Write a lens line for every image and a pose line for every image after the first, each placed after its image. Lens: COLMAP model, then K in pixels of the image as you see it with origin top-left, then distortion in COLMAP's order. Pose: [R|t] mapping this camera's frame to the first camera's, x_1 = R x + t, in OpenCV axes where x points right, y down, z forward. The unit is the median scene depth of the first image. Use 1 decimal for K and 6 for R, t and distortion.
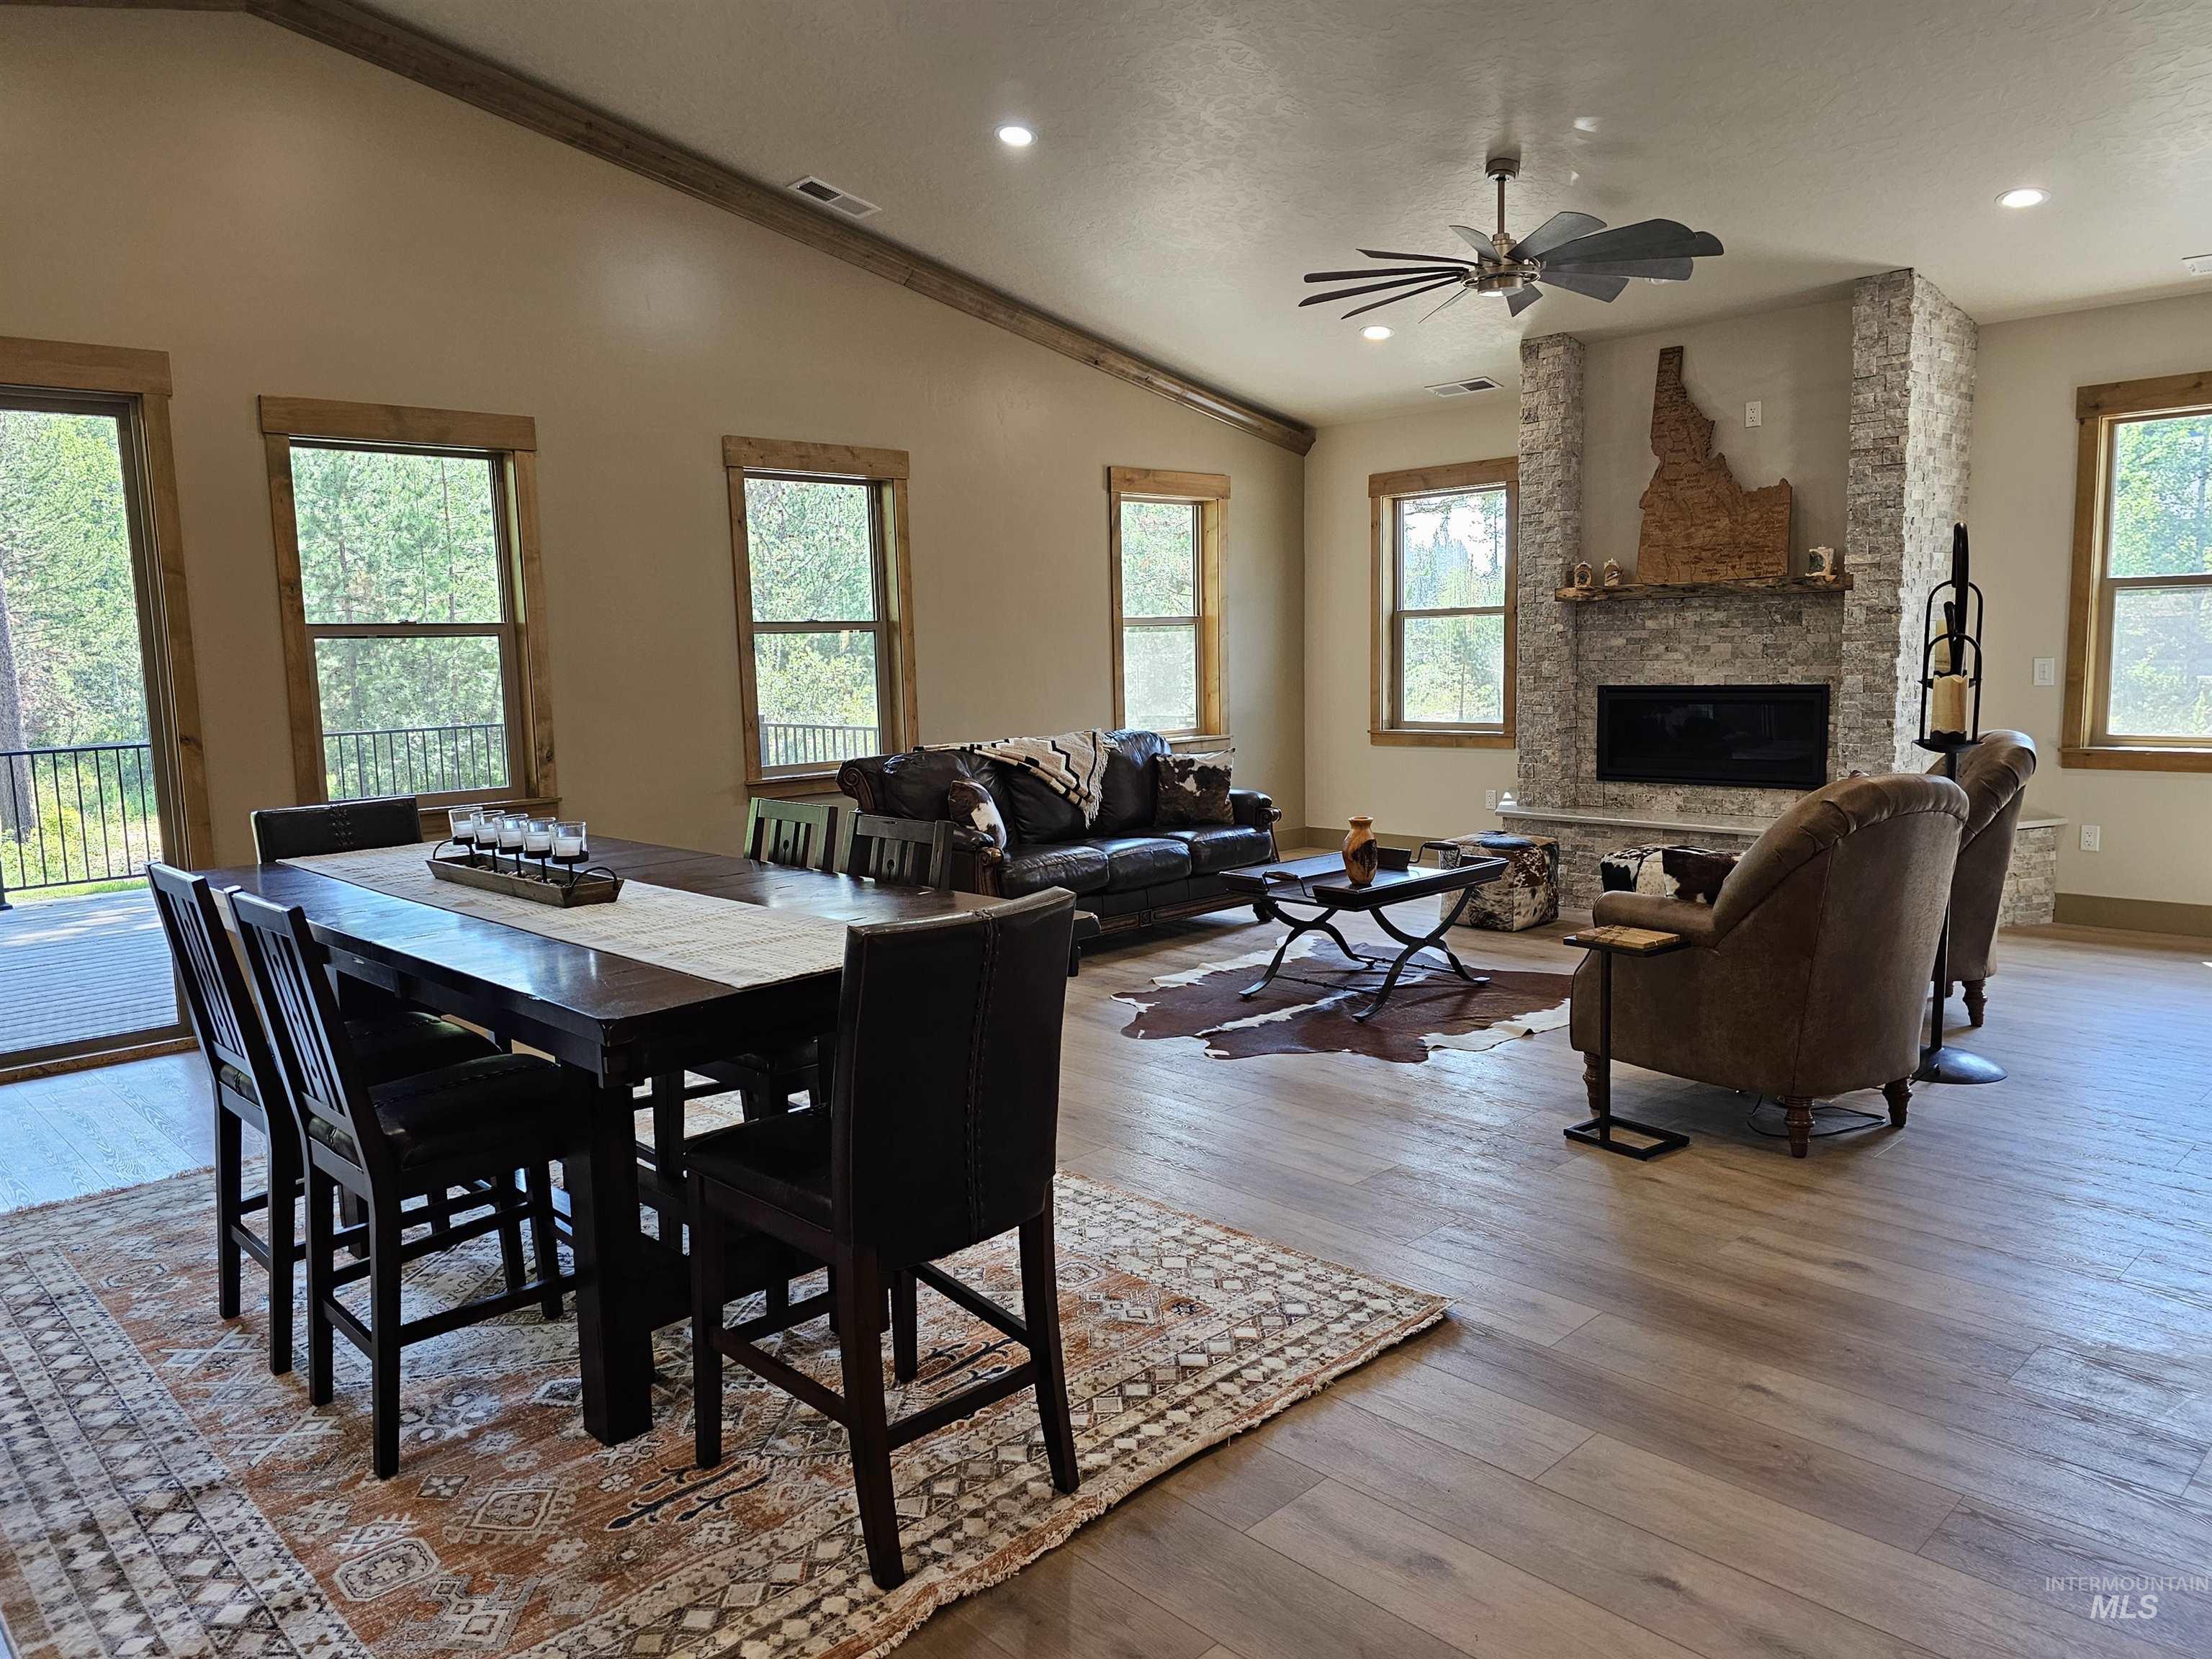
lens RADIAL K [[1505.3, 0, 1065.4], [0, 1505.3, 834.6], [0, 0, 1]] dist [0.059298, -0.068320]
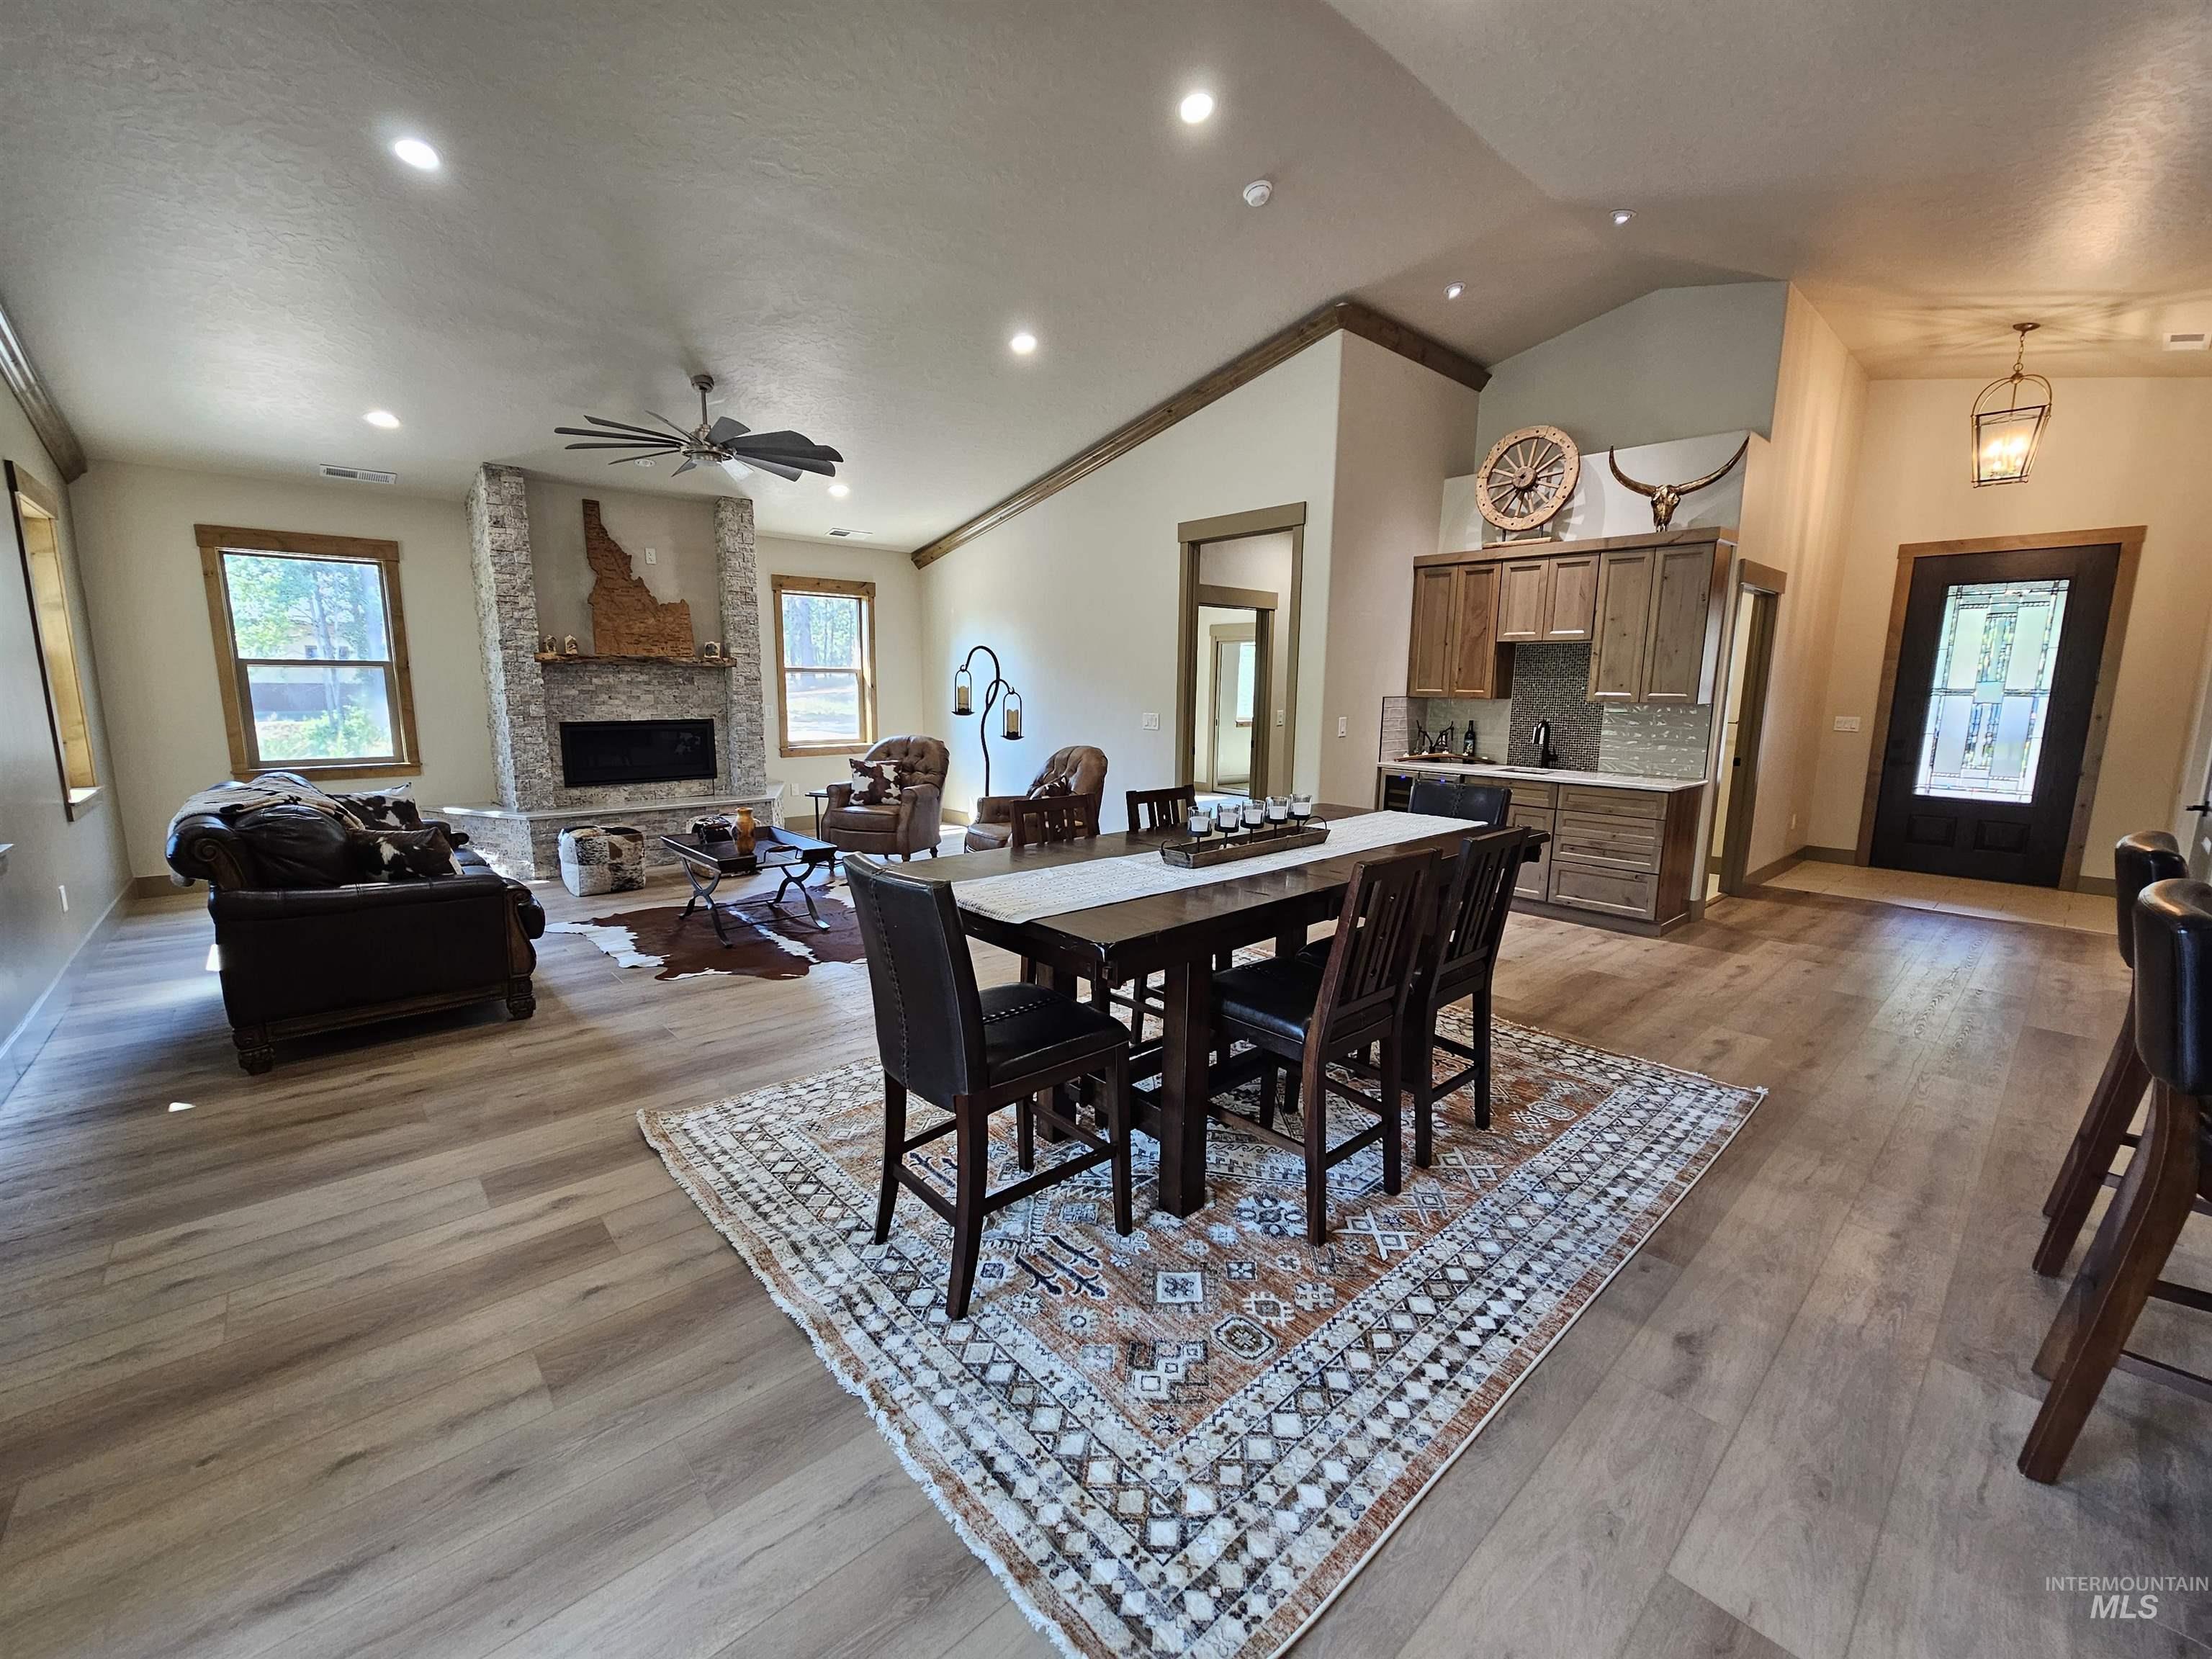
lens RADIAL K [[900.7, 0, 1103.0], [0, 900.7, 835.5], [0, 0, 1]] dist [-0.000200, -0.001019]
pose [[0.020109, -0.137510, 0.990296, -0.581825], [0.118196, 0.983878, 0.134219, -0.053309], [-0.992787, 0.114350, 0.036038, 0.539456]]
